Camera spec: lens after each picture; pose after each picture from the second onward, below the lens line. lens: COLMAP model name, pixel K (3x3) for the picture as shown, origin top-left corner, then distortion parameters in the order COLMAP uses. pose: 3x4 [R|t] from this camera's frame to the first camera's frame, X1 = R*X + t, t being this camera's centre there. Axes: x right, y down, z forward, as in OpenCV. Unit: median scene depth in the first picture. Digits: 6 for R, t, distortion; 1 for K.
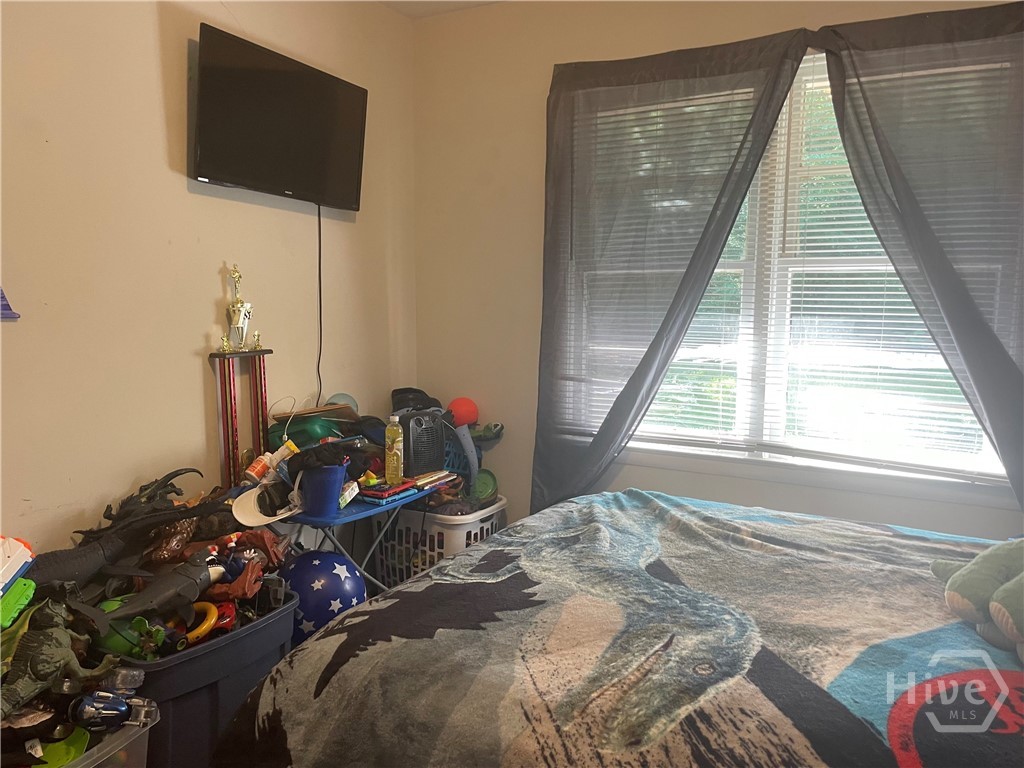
lens RADIAL K [[776.3, 0, 515.3], [0, 776.3, 383.5], [0, 0, 1]] dist [0.102594, -0.132665]
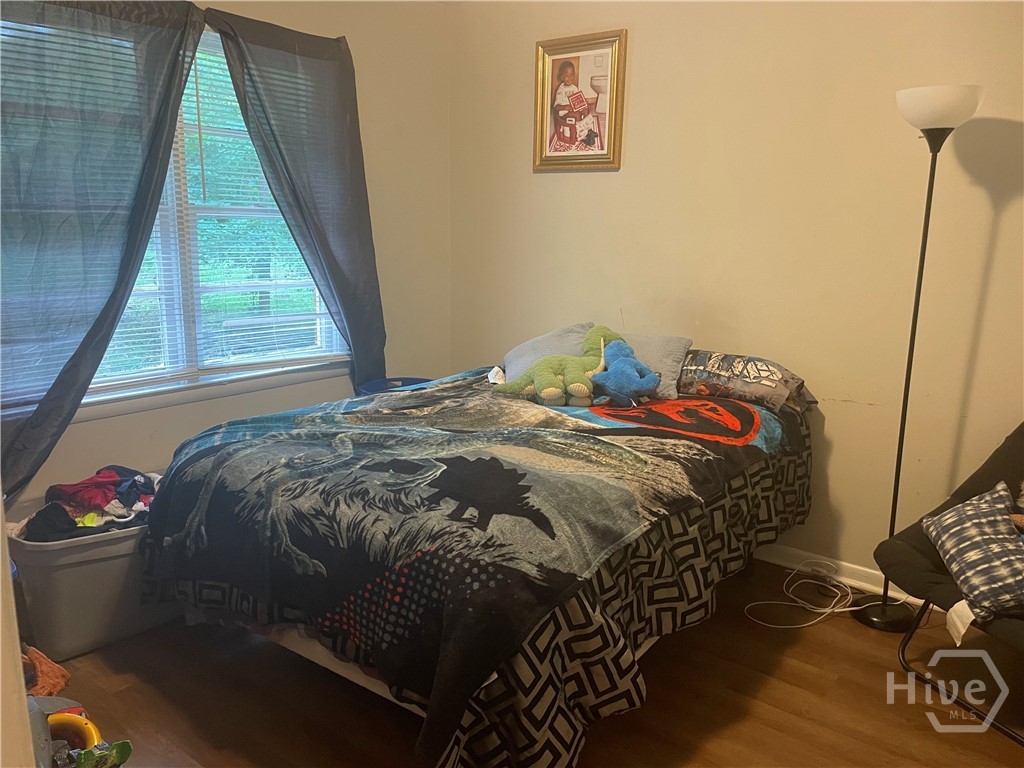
lens RADIAL K [[776.3, 0, 515.3], [0, 776.3, 383.5], [0, 0, 1]] dist [0.102594, -0.132665]
pose [[0.163874, -0.203573, 0.965248, -1.405298], [0.100545, 0.976827, 0.188945, -0.140817], [-0.981344, 0.066088, 0.180544, 0.699971]]
